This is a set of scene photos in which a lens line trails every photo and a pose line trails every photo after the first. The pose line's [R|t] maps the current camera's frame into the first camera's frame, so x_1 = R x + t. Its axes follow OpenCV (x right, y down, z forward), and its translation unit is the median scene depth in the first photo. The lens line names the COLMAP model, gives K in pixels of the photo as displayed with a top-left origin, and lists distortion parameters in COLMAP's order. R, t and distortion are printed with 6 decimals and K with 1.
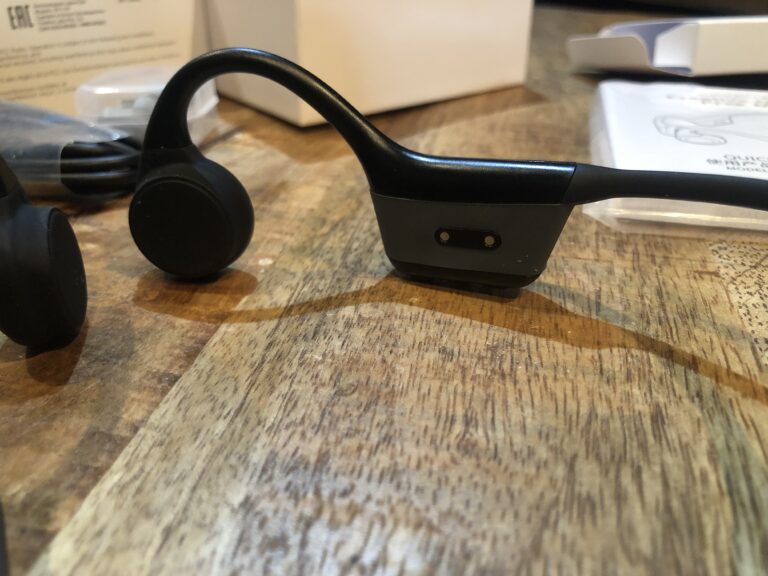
lens RADIAL K [[662.1, 0, 377.9], [0, 662.1, 287.7], [0, 0, 1]] dist [-0.055837, 0.053226]
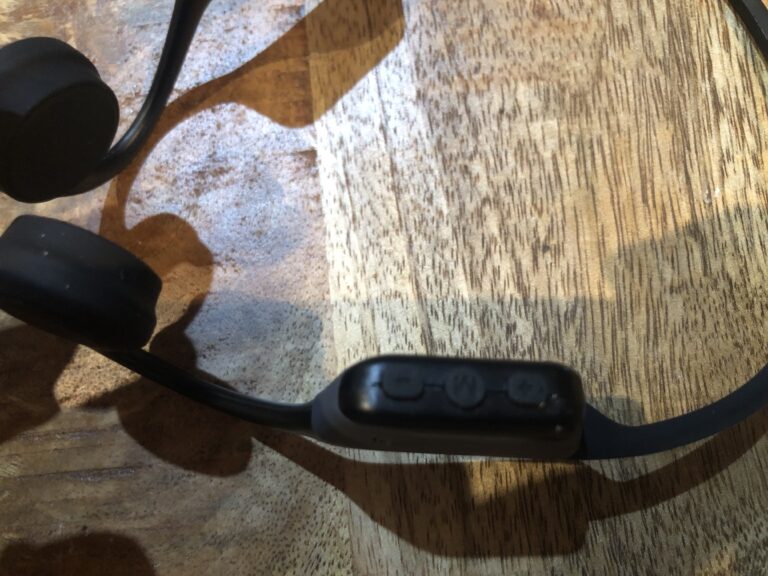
lens RADIAL K [[647.1, 0, 384.0], [0, 647.1, 288.0], [0, 0, 1]] dist [-0.004993, -0.001217]
pose [[0.950052, -0.309887, 0.037039, -0.449547], [0.182052, 0.646669, 0.740727, -0.502073], [-0.253494, -0.696986, 0.670784, -0.317485]]
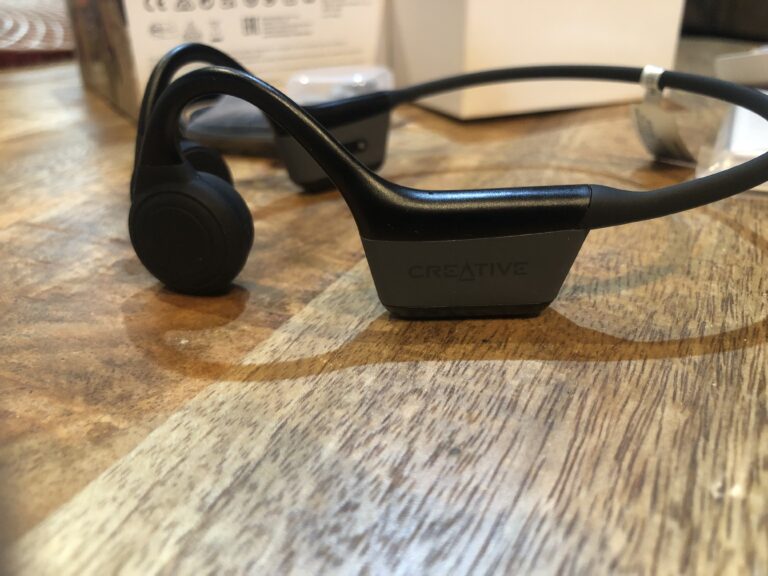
lens RADIAL K [[662.1, 0, 377.9], [0, 662.1, 287.7], [0, 0, 1]] dist [-0.055837, 0.053226]
pose [[0.974302, 0.085582, -0.208356, 0.022564], [-0.097655, 0.994045, -0.048345, 0.330593], [0.202978, 0.067450, 0.976857, -0.439320]]
